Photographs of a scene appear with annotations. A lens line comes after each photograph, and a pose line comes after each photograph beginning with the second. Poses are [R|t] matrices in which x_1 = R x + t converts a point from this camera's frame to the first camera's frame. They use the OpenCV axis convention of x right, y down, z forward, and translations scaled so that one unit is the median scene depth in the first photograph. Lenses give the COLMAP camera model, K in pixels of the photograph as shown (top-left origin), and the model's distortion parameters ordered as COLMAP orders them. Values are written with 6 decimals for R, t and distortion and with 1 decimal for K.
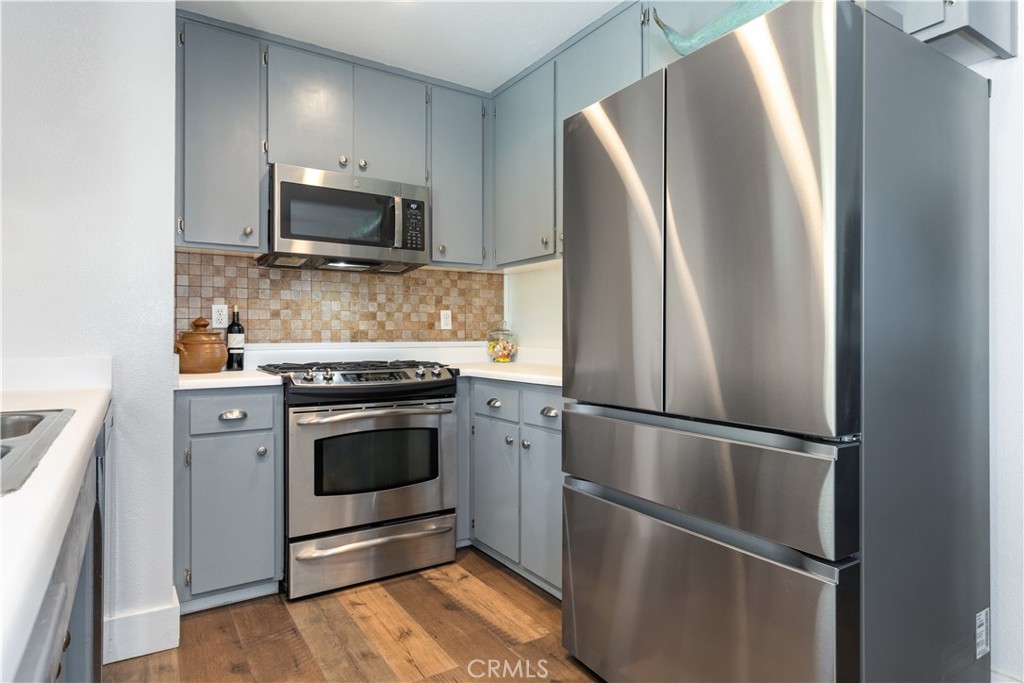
lens RADIAL K [[583.7, 0, 460.5], [0, 583.7, 332.1], [0, 0, 1]] dist [0.005970, -0.001178]
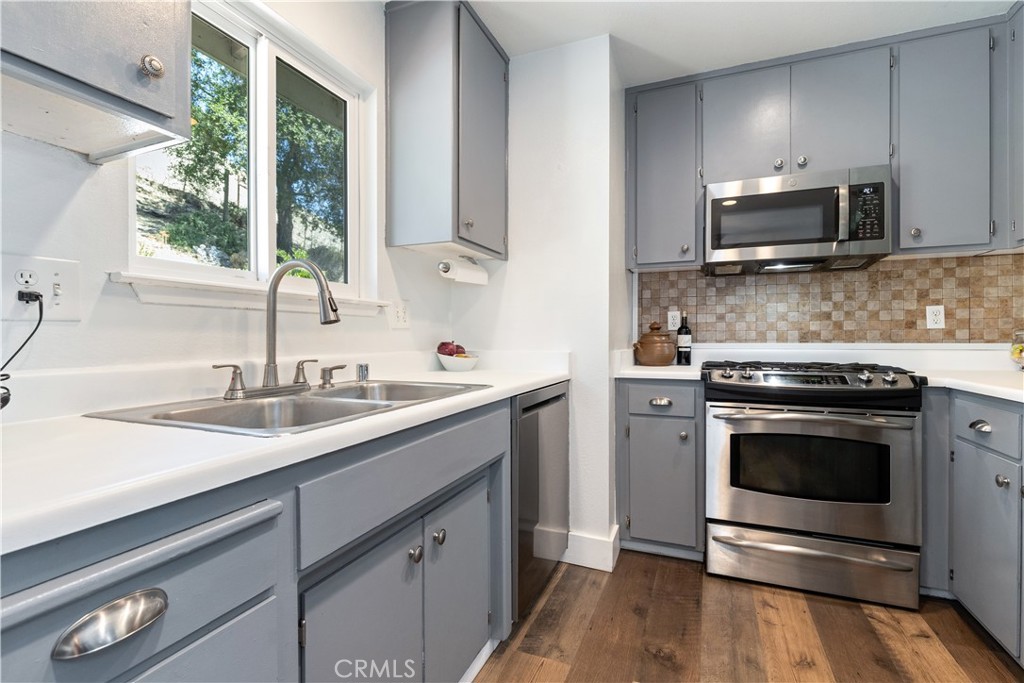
lens RADIAL K [[439.6, 0, 522.0], [0, 439.6, 338.2], [0, 0, 1]] dist [-0.004666, -0.000052]
pose [[0.608290, 0.001448, -0.793714, 0.138564], [0.006142, 0.999960, 0.006531, 0.001709], [0.793691, -0.008848, 0.608257, 0.187086]]
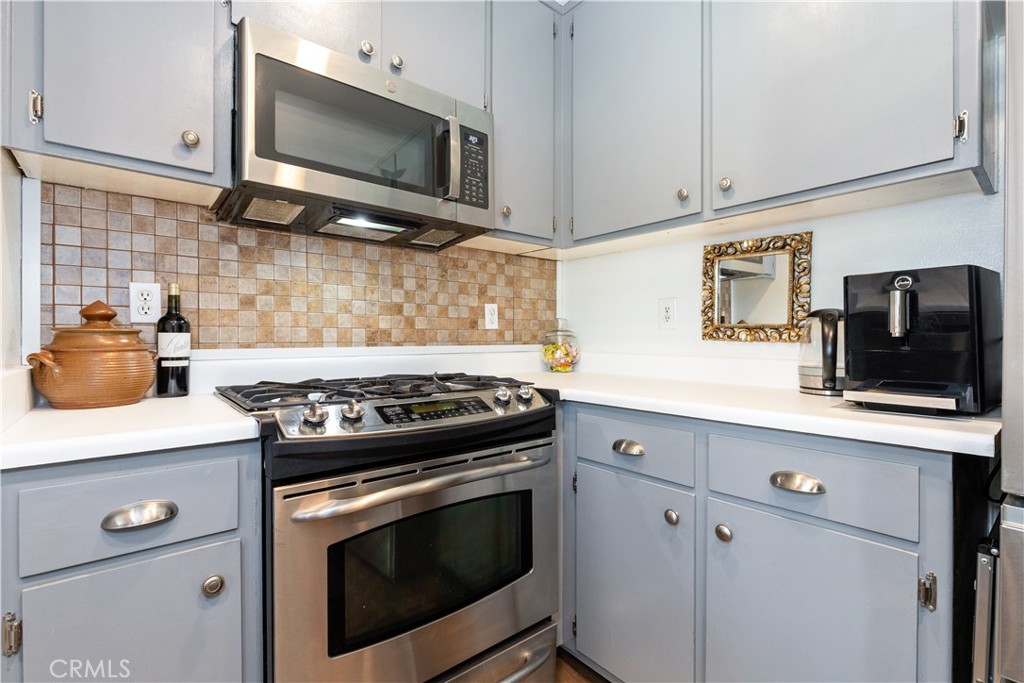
lens RADIAL K [[446.5, 0, 477.1], [0, 446.5, 338.4], [0, 0, 1]] dist [-0.003179, -0.000446]
pose [[0.987694, 0.002368, 0.156382, -0.163922], [-0.003420, 0.999973, 0.006464, 0.004490], [-0.156362, -0.006919, 0.987676, 0.539615]]
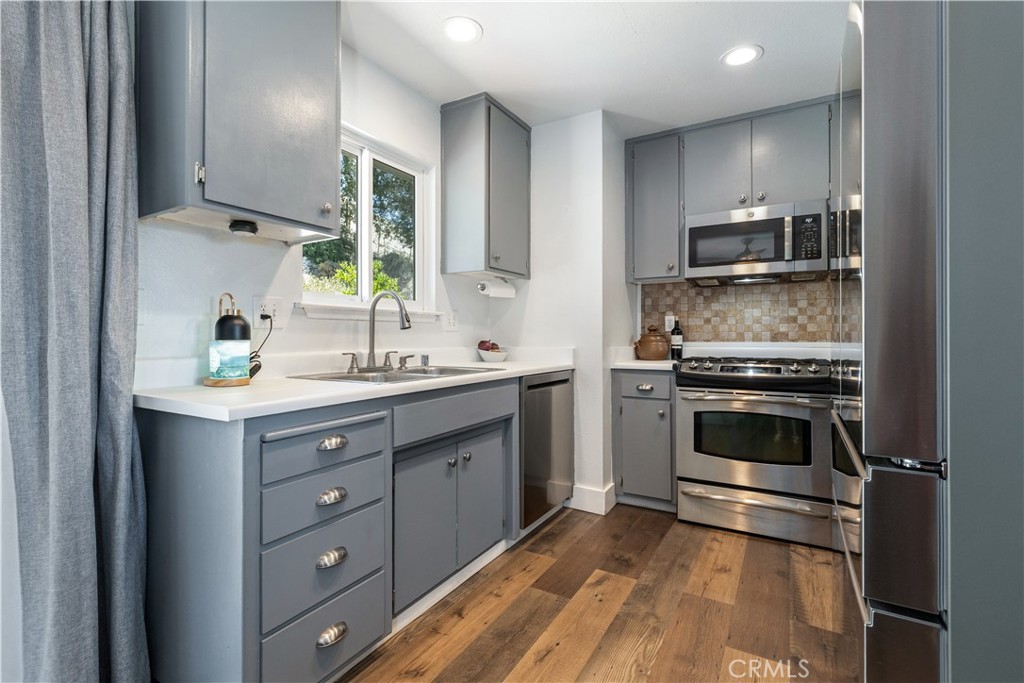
lens RADIAL K [[446.5, 0, 503.6], [0, 446.5, 331.5], [0, 0, 1]] dist [-0.003179, -0.000446]
pose [[0.453826, -0.010620, -0.891027, 0.440200], [0.006402, 0.999942, -0.008658, 0.000284], [0.891067, -0.001775, 0.453868, 0.101659]]
